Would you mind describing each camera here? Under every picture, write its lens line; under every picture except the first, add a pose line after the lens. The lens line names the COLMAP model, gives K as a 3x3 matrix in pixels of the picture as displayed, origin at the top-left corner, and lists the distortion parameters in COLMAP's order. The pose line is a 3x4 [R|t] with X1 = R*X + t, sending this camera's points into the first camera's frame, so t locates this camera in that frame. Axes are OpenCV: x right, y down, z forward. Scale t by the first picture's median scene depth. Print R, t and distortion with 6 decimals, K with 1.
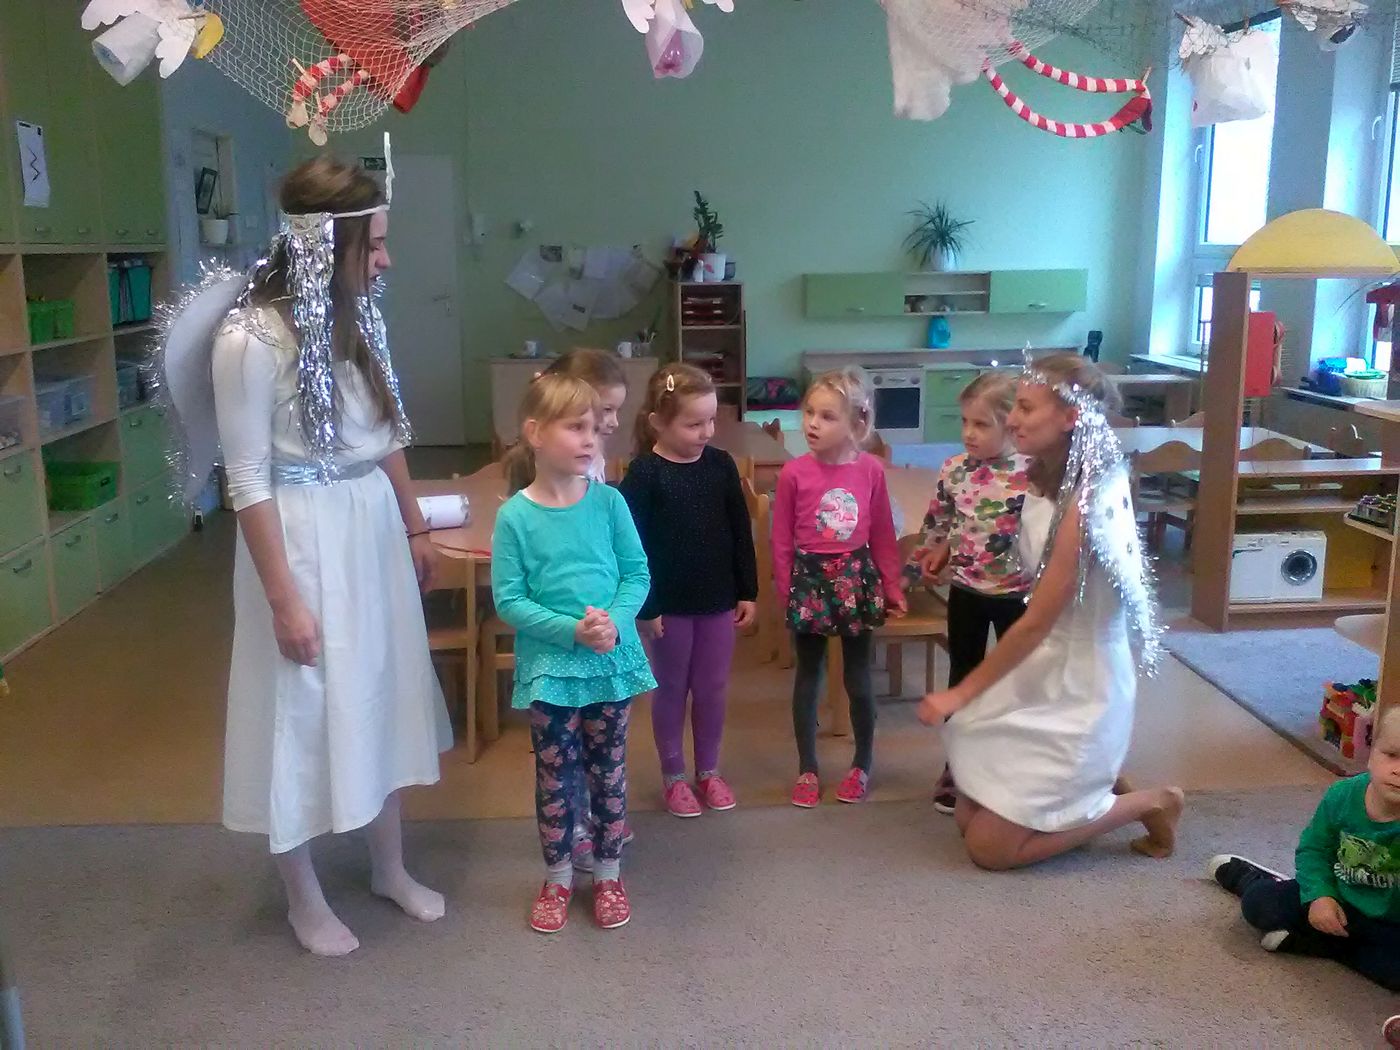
lens RADIAL K [[1279.3, 0, 700.0], [0, 1279.3, 525.0], [0, 0, 1]] dist [0.108684, -0.256099]
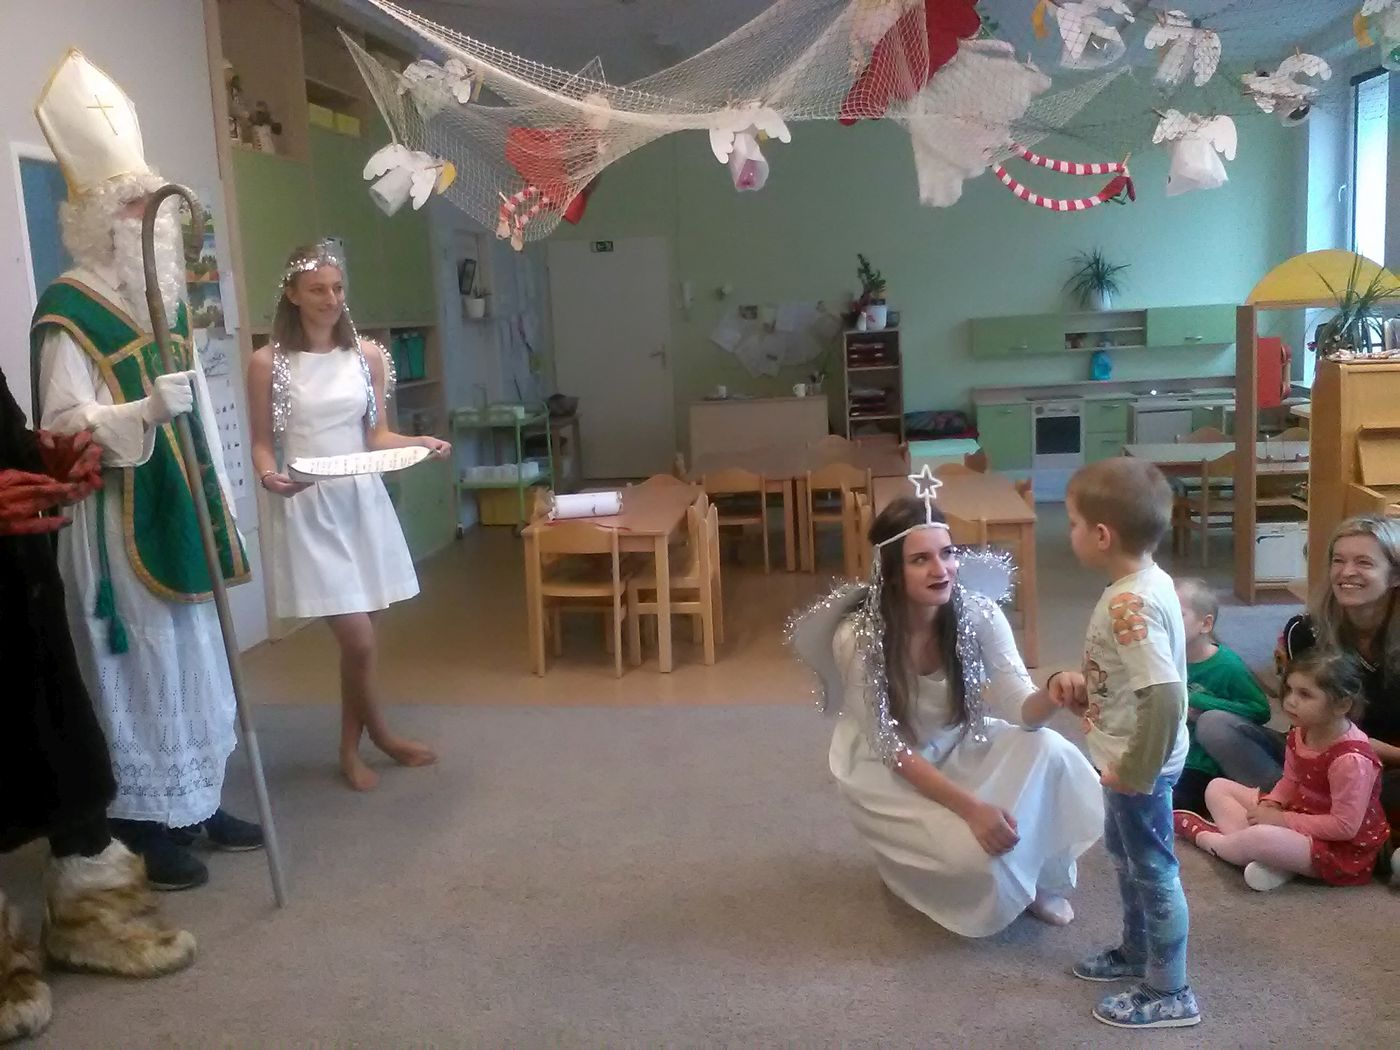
lens RADIAL K [[1277.6, 0, 700.0], [0, 1277.6, 525.0], [0, 0, 1]] dist [0.168165, -0.432792]
pose [[0.977176, -0.008447, -0.212266, 0.102928], [0.000140, 0.999234, -0.039124, 0.034866], [0.212434, 0.038201, 0.976429, -0.174908]]
